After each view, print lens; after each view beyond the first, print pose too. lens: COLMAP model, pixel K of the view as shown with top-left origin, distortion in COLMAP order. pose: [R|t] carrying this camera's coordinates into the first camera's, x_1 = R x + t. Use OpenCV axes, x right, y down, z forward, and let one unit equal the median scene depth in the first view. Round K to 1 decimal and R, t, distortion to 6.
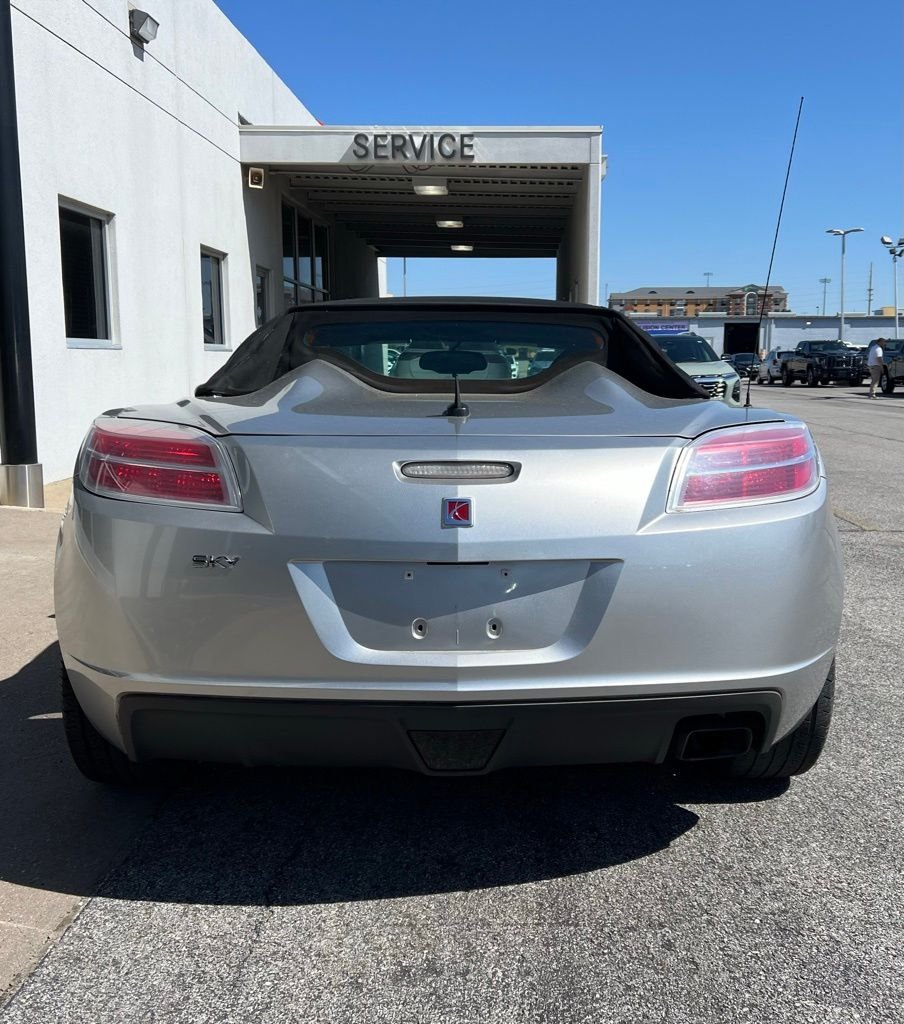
lens RADIAL K [[958.1, 0, 452.0], [0, 958.1, 512.0], [0, 0, 1]] dist [0.052994, -0.033459]
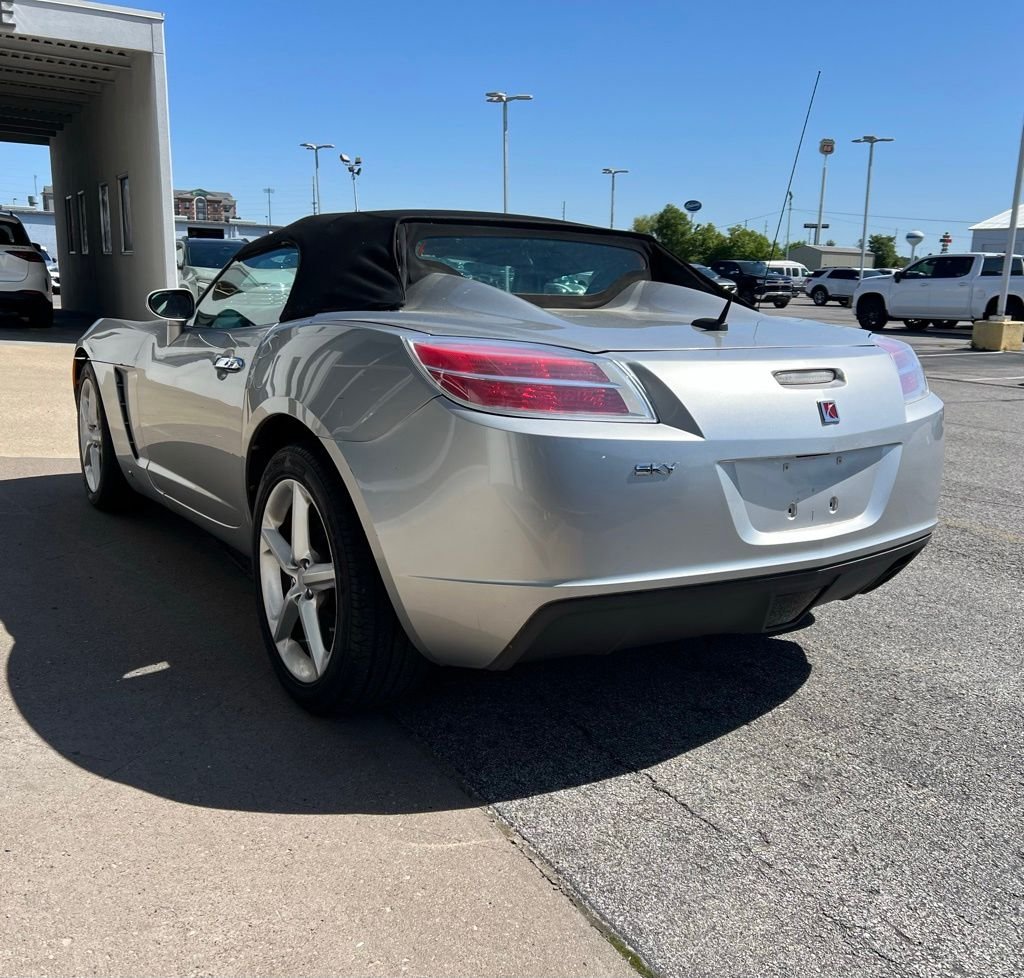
lens RADIAL K [[908.7, 0, 511.8], [0, 908.7, 507.5], [0, 0, 1]] dist [0.083206, -0.098584]
pose [[0.863275, -0.096996, 0.495325, -0.693038], [0.048105, 0.992705, 0.110555, -0.020204], [-0.502435, -0.071612, 0.861644, 0.147272]]
